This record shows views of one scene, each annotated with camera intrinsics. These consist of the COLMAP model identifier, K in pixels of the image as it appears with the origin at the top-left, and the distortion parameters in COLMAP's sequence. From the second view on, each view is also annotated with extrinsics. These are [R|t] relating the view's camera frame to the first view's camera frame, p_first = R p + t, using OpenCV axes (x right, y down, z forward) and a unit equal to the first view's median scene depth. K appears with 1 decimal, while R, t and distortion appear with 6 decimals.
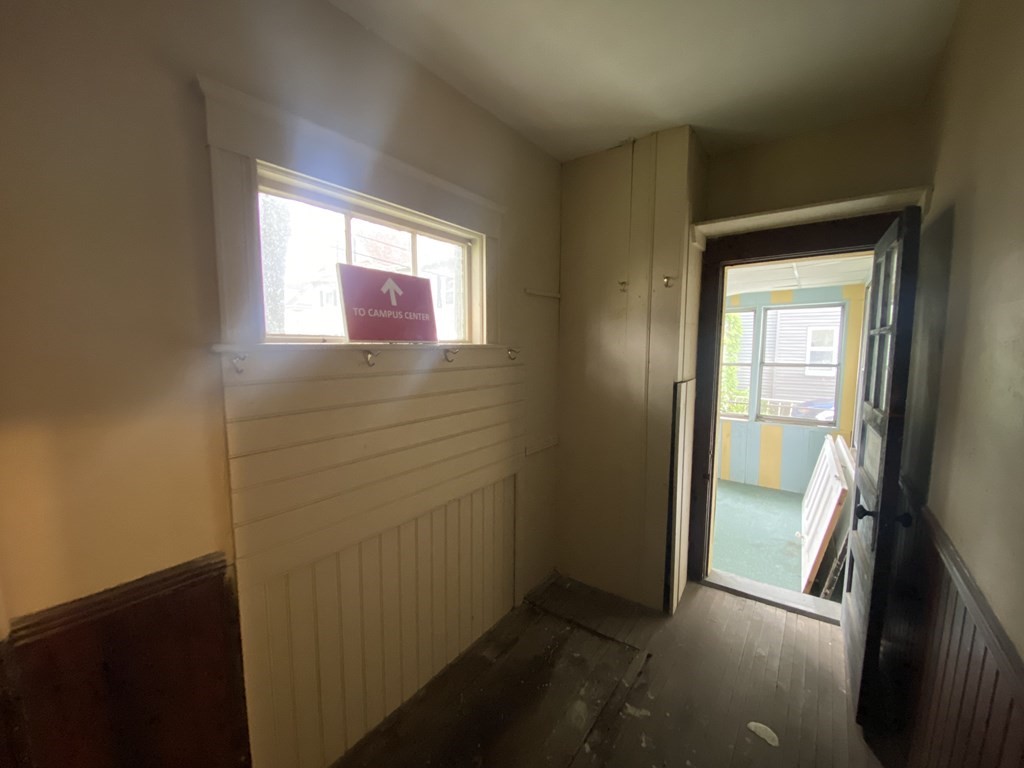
lens RADIAL K [[413.1, 0, 511.3], [0, 413.1, 387.0], [0, 0, 1]] dist [0.023428, -0.022523]
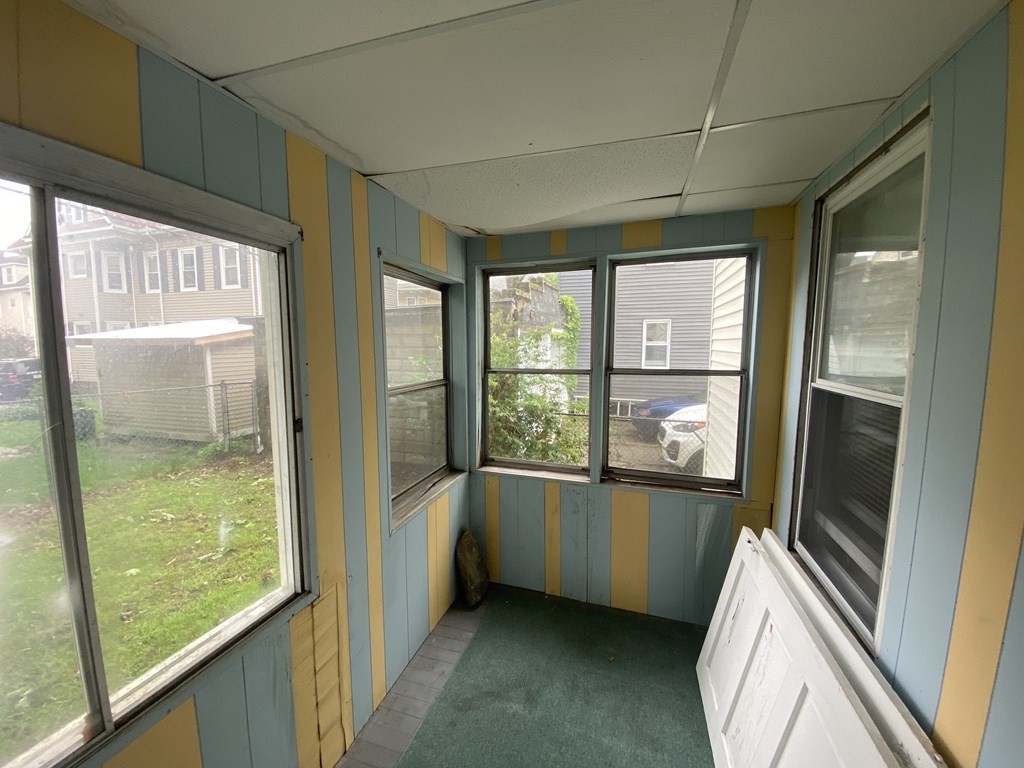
lens RADIAL K [[413.1, 0, 511.3], [0, 413.1, 387.0], [0, 0, 1]] dist [0.023428, -0.022523]
pose [[0.943844, -0.036529, 0.328366, 0.317083], [0.033442, 0.999327, 0.015048, -0.046596], [-0.328695, -0.003221, 0.944431, 0.550714]]
